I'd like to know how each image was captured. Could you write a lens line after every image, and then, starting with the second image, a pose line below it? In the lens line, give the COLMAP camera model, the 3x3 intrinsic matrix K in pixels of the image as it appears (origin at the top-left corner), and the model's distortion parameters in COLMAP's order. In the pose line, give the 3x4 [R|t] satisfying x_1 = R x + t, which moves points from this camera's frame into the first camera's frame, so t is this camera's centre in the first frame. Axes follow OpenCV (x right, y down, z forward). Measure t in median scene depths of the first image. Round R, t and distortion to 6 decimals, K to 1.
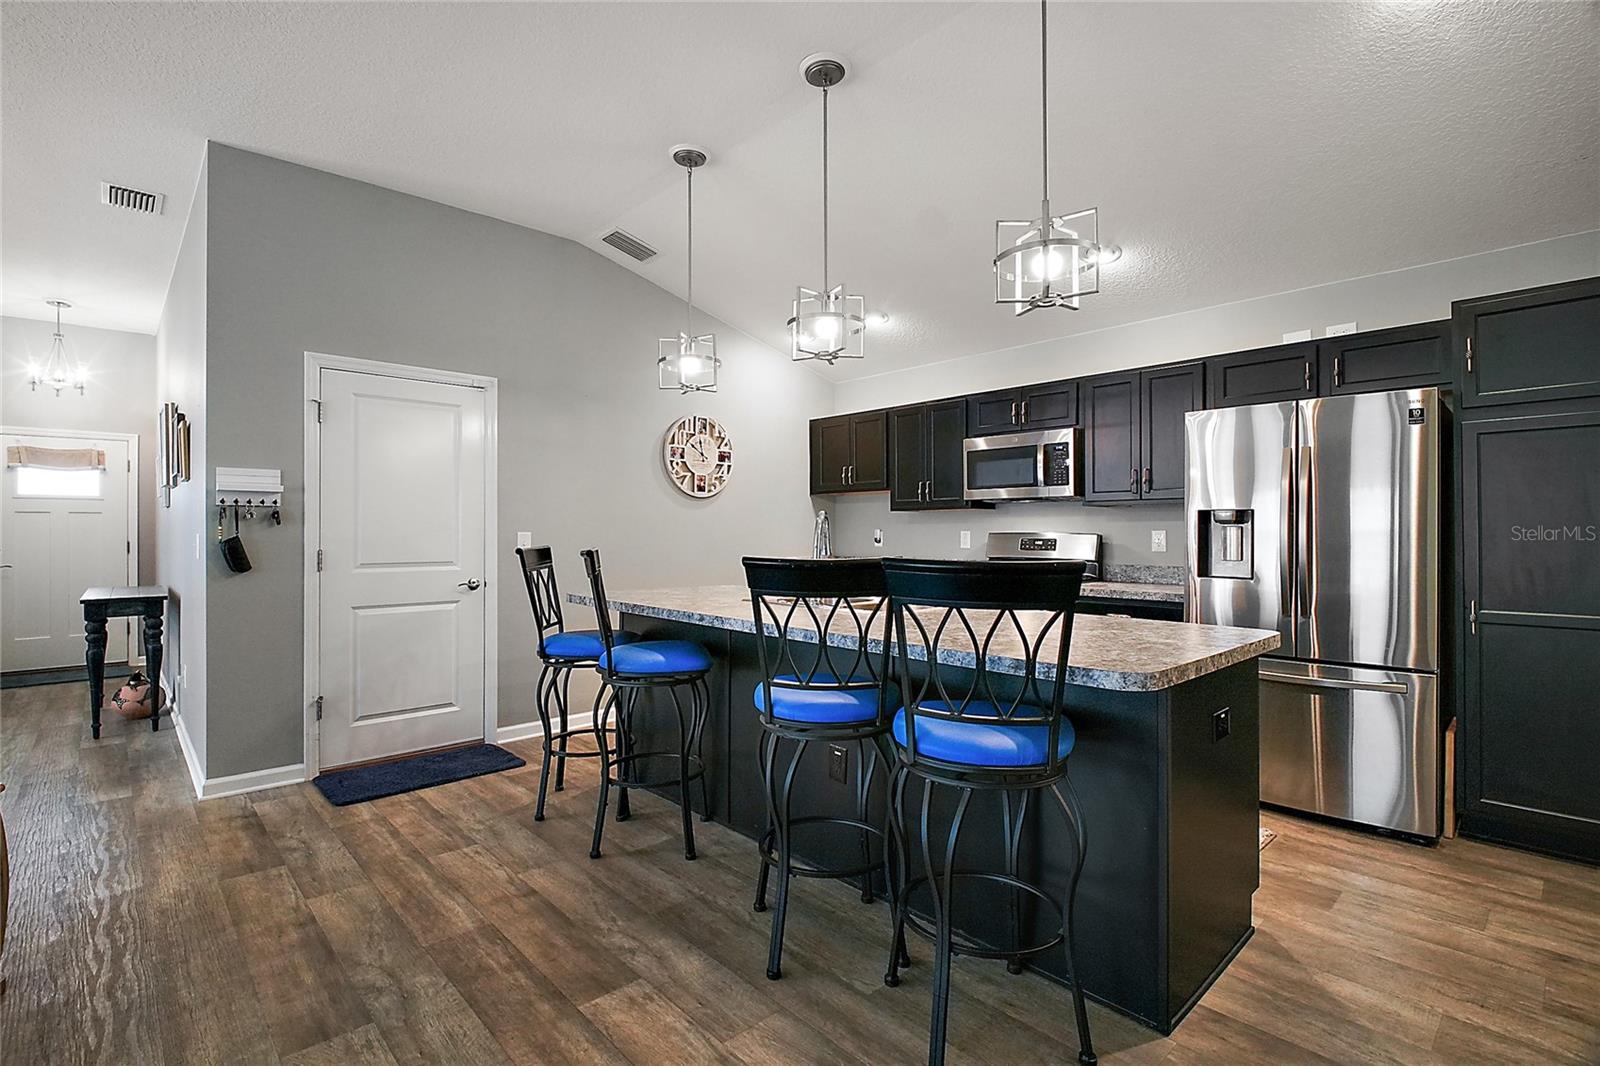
lens RADIAL K [[751.8, 0, 798.1], [0, 751.8, 532.0], [0, 0, 1]] dist [-0.010999, -0.000519]
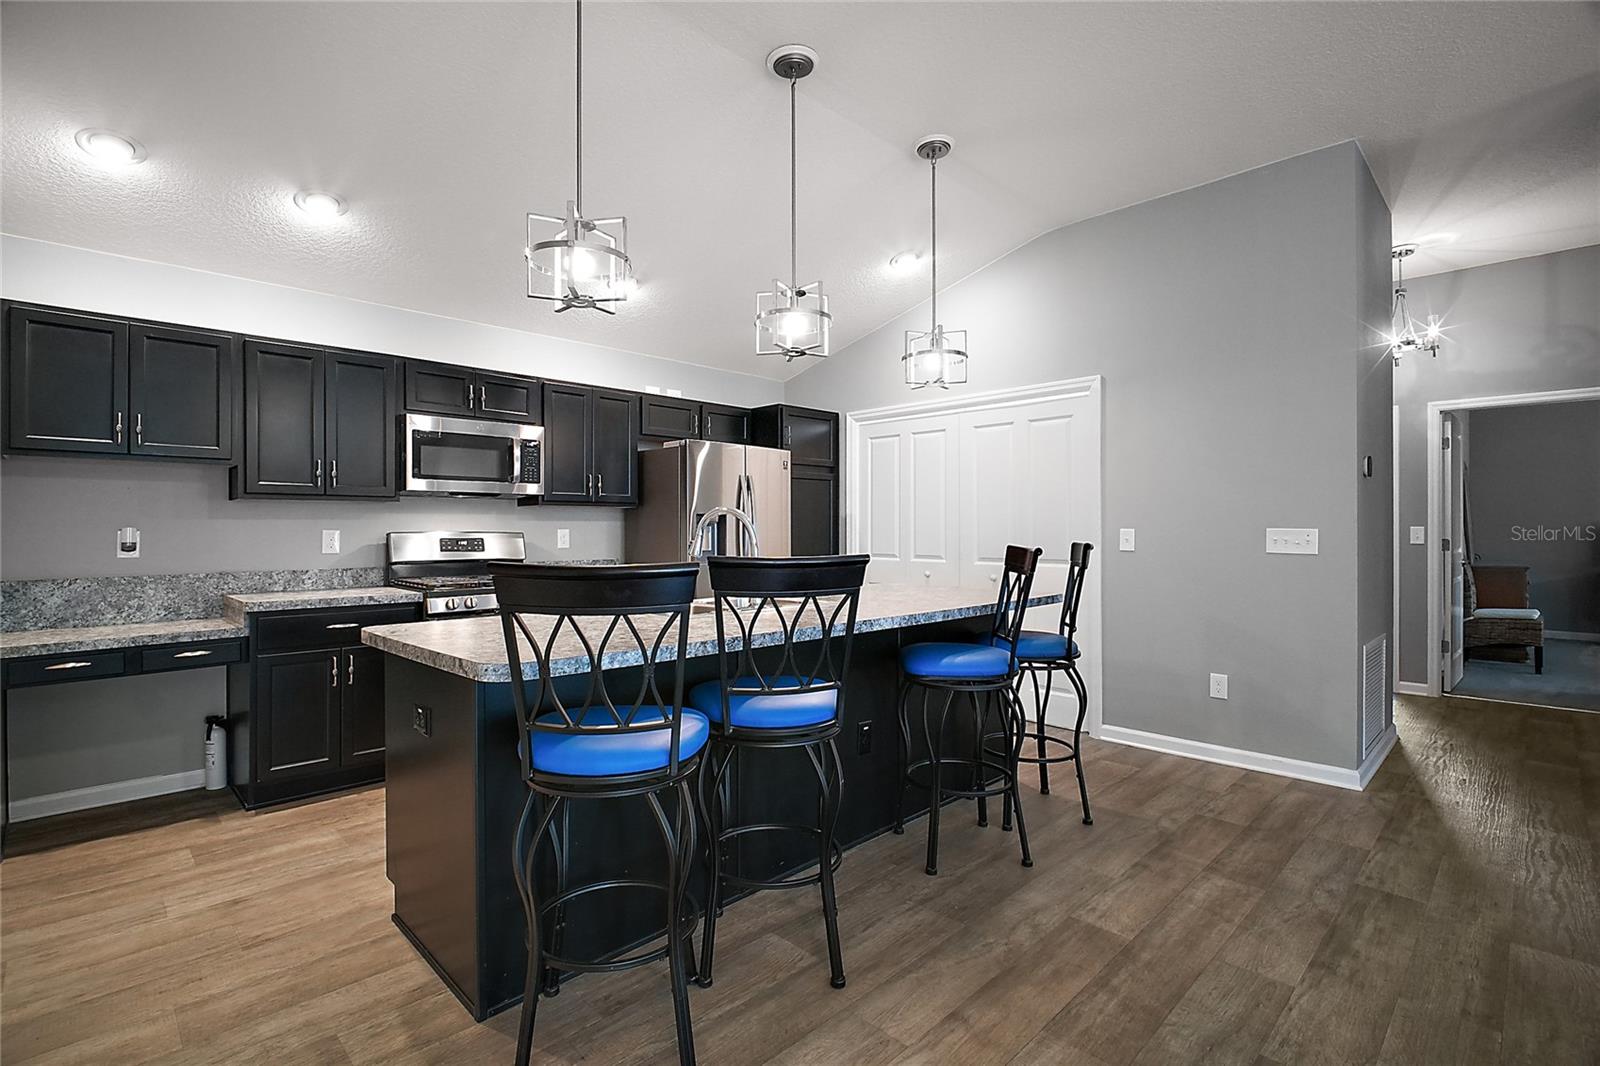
lens RADIAL K [[740.9, 0, 797.7], [0, 740.9, 510.3], [0, 0, 1]] dist [-0.004391, -0.000137]
pose [[-0.025203, 0.024657, 0.999378, -0.965702], [0.002500, 0.999694, -0.024602, -0.002518], [-0.999679, 0.001878, -0.025257, 1.032707]]
